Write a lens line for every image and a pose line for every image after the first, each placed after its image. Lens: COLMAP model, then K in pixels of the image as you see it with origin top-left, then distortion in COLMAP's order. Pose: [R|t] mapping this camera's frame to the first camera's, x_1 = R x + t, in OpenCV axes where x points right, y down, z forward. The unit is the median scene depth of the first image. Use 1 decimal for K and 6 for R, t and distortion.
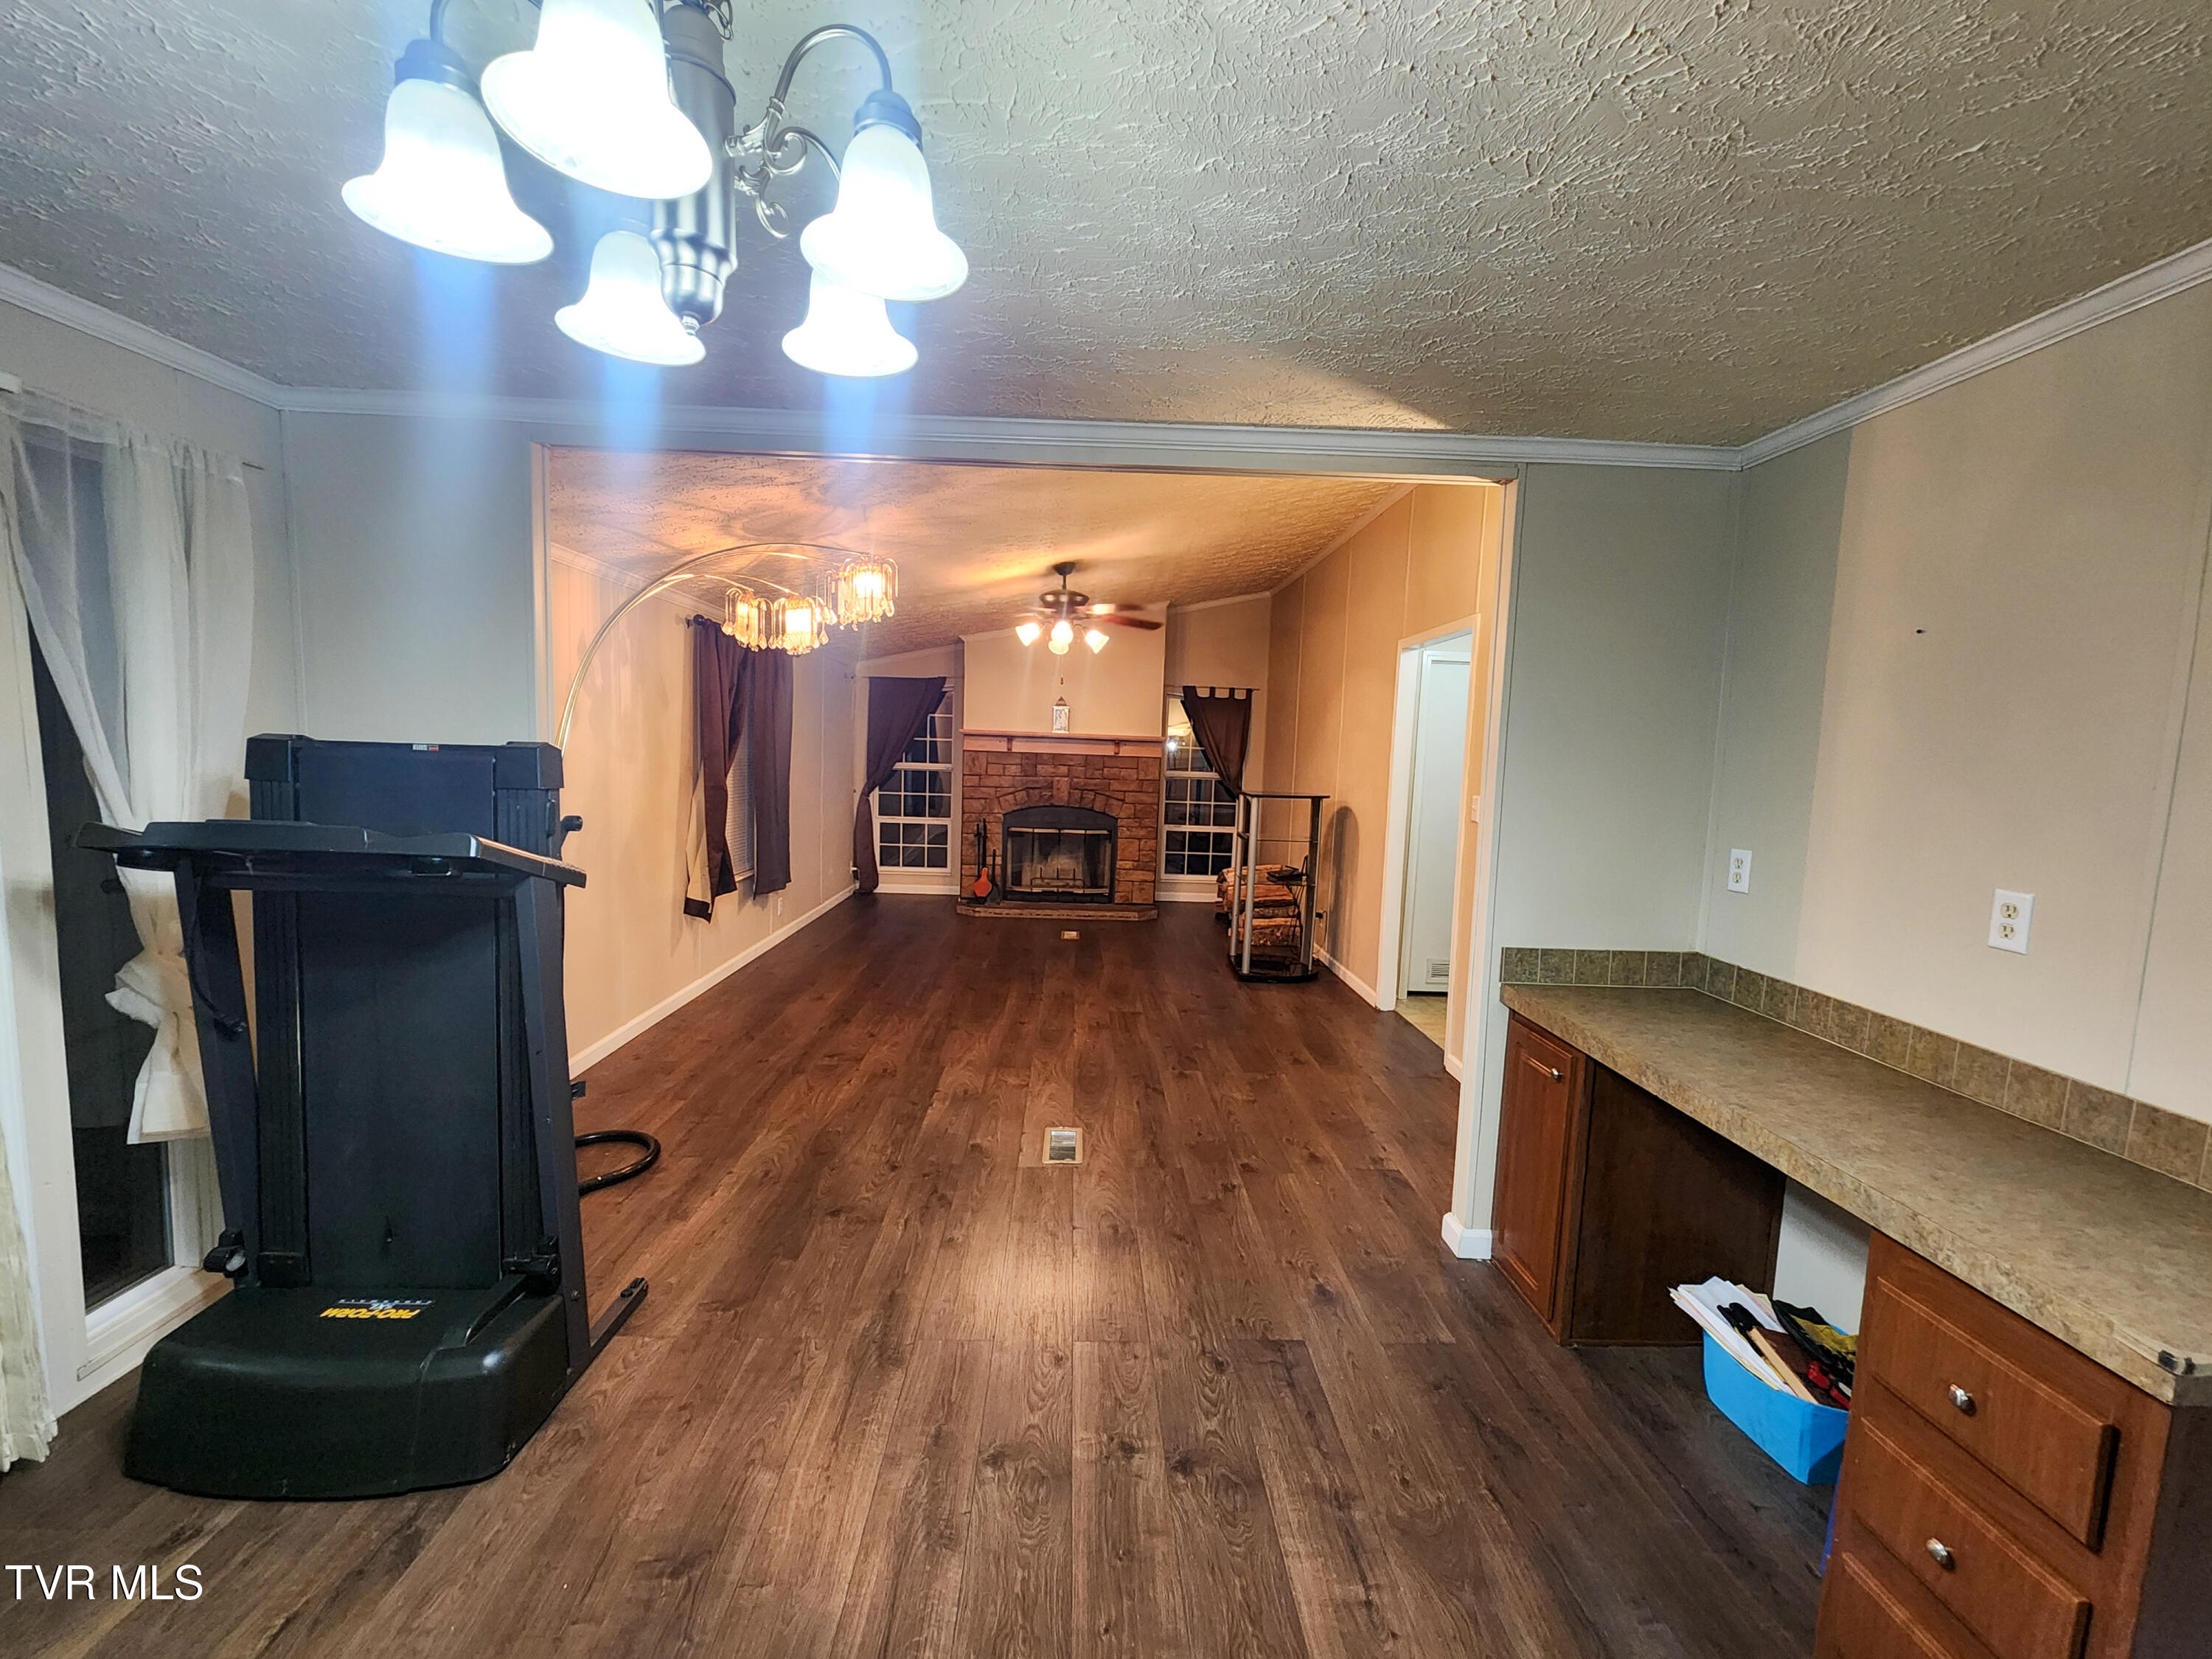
lens RADIAL K [[904.4, 0, 1103.3], [0, 904.4, 823.8], [0, 0, 1]] dist [-0.000864, 0.000260]
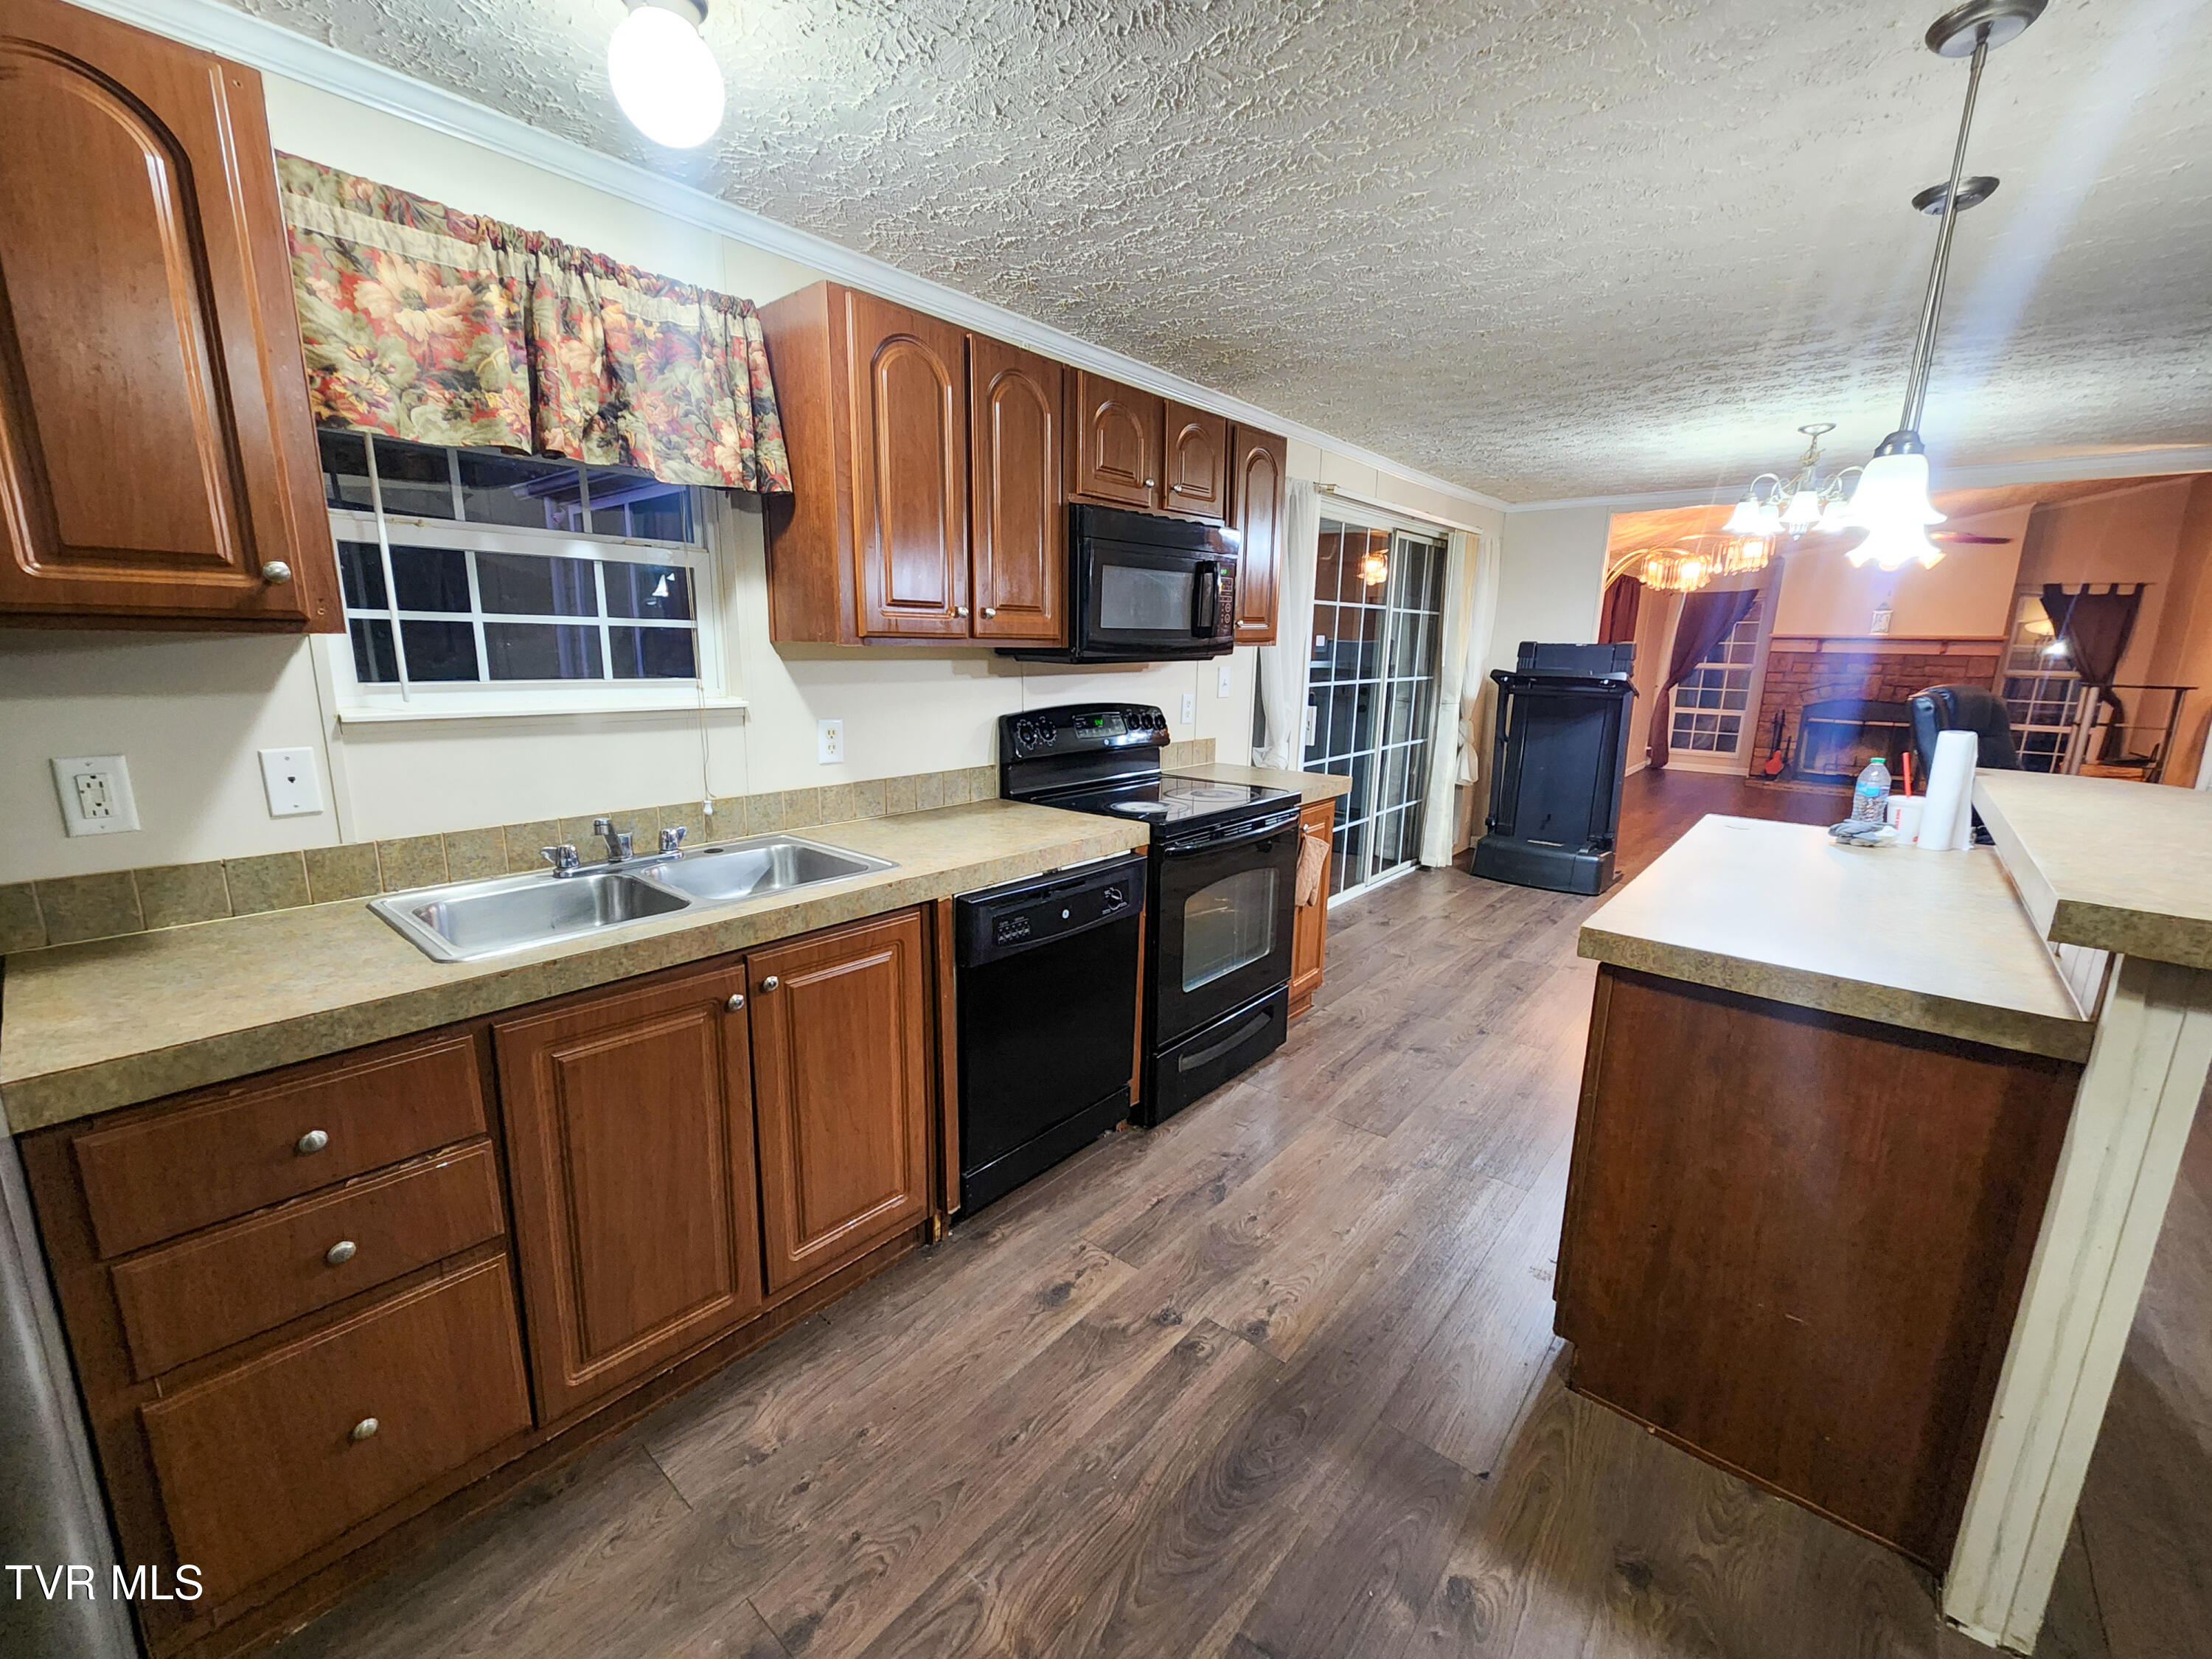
lens RADIAL K [[904.4, 0, 1096.0], [0, 904.4, 830.4], [0, 0, 1]] dist [-0.000864, 0.000260]
pose [[0.736396, 0.117938, -0.666192, 0.055936], [-0.049037, 0.991403, 0.121305, 0.206582], [0.674771, -0.056661, 0.735849, -1.975305]]
